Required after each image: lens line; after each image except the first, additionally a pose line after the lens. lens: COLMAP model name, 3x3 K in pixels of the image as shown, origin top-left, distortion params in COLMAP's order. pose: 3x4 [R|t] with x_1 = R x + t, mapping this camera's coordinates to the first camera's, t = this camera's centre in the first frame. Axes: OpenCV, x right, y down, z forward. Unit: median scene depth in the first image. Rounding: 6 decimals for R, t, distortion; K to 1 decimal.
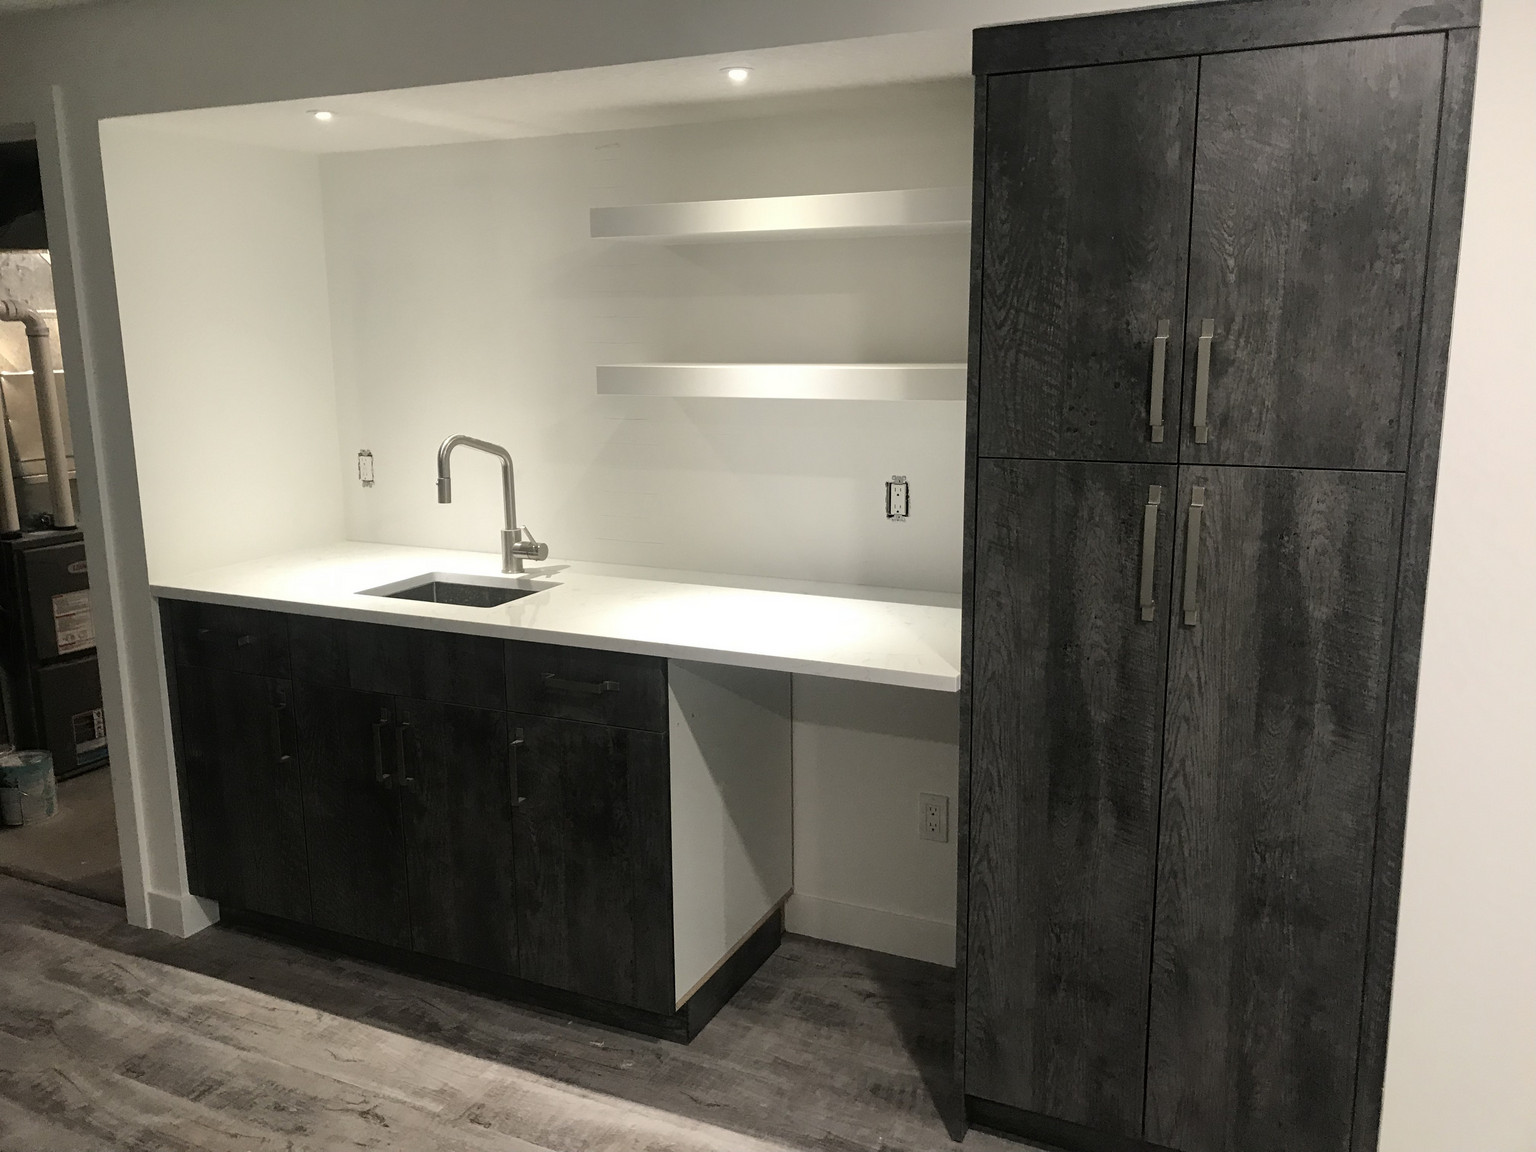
lens RADIAL K [[1246.1, 0, 746.9], [0, 1246.1, 571.5], [0, 0, 1]] dist [0.046025, -0.056808]
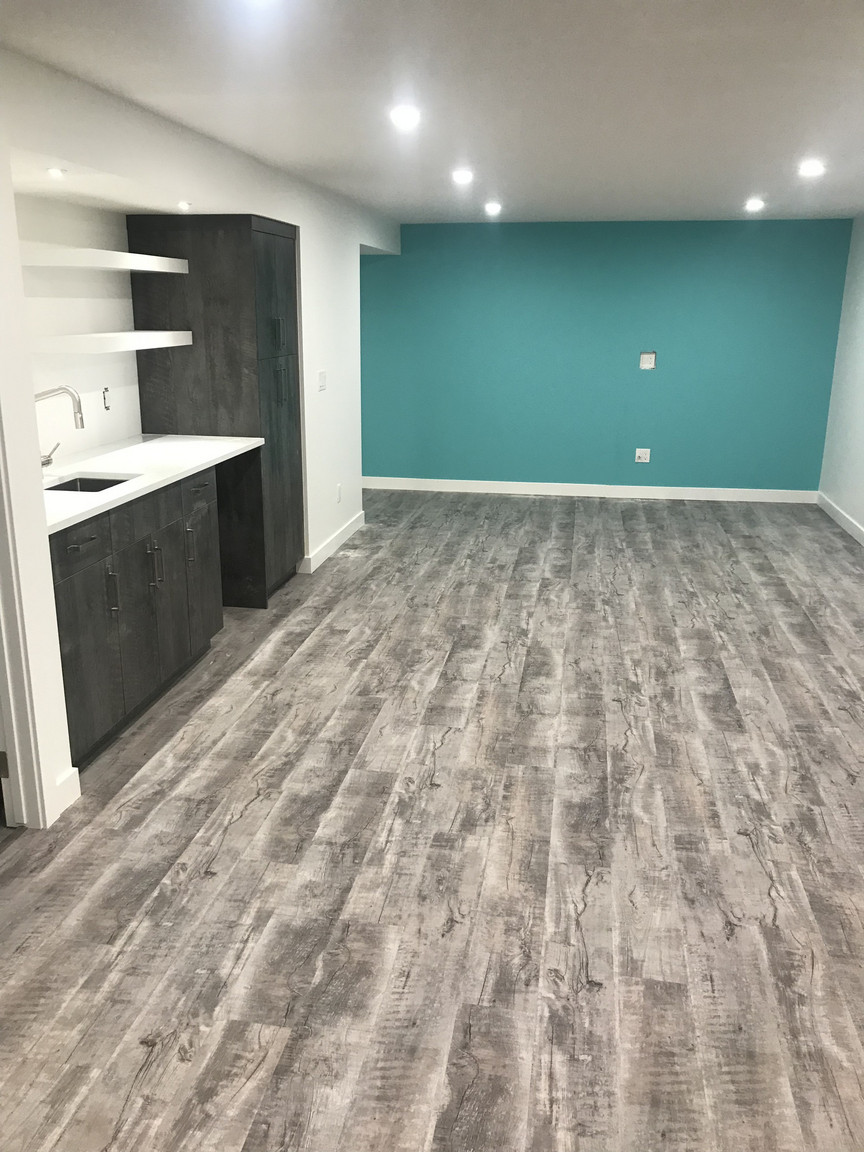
lens RADIAL K [[934.6, 0, 422.6], [0, 934.6, 574.2], [0, 0, 1]] dist [0.046025, -0.056808]
pose [[-0.282113, -0.248700, 0.926585, -1.705429], [0.193738, 0.931149, 0.308912, -0.185117], [-0.939616, 0.266663, -0.214507, 1.004617]]
